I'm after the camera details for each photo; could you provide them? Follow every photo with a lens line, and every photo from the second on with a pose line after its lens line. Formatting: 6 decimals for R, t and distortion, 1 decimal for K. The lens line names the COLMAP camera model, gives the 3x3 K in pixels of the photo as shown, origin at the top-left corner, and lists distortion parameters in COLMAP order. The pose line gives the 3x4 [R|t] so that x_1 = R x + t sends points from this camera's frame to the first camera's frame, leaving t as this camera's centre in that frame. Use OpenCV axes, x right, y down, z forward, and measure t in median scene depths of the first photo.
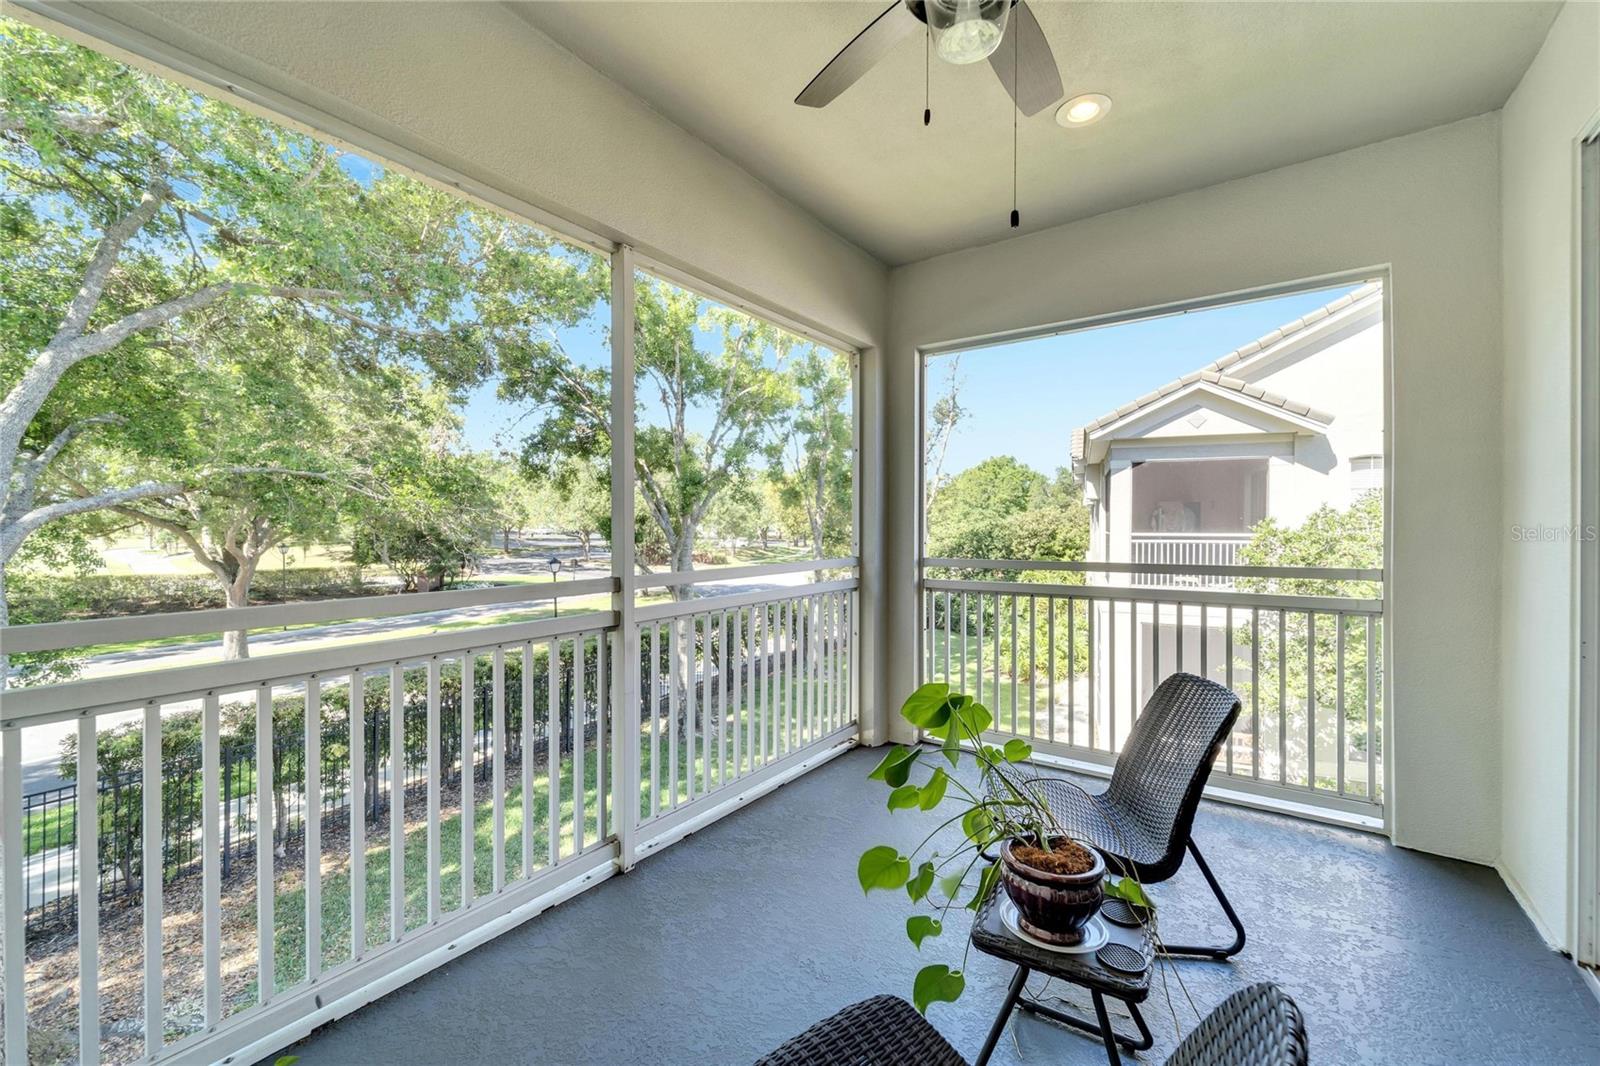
lens RADIAL K [[657.7, 0, 790.4], [0, 657.7, 531.3], [0, 0, 1]] dist [-0.002977, -0.000520]
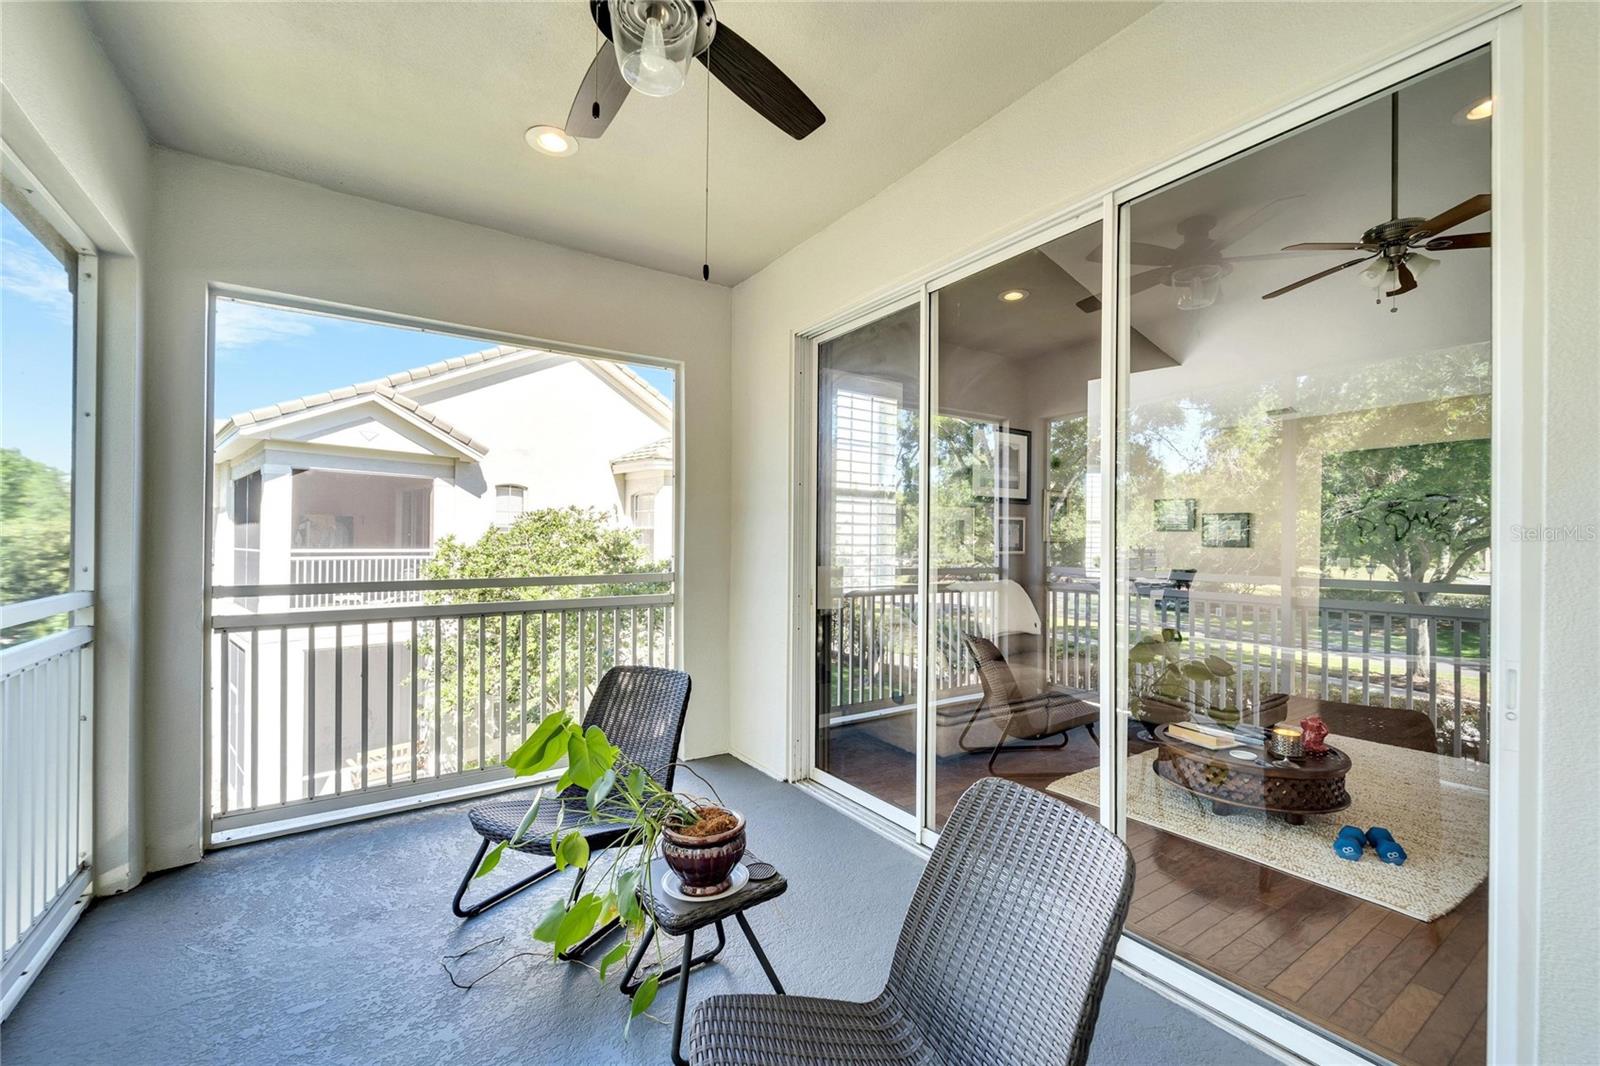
lens RADIAL K [[666.0, 0, 808.2], [0, 666.0, 551.7], [0, 0, 1]] dist [-0.000932, 0.000003]
pose [[0.320364, -0.010766, 0.947233, -0.110773], [0.004309, 0.999942, 0.009908, -0.000329], [-0.947285, 0.000908, 0.320392, 0.073674]]
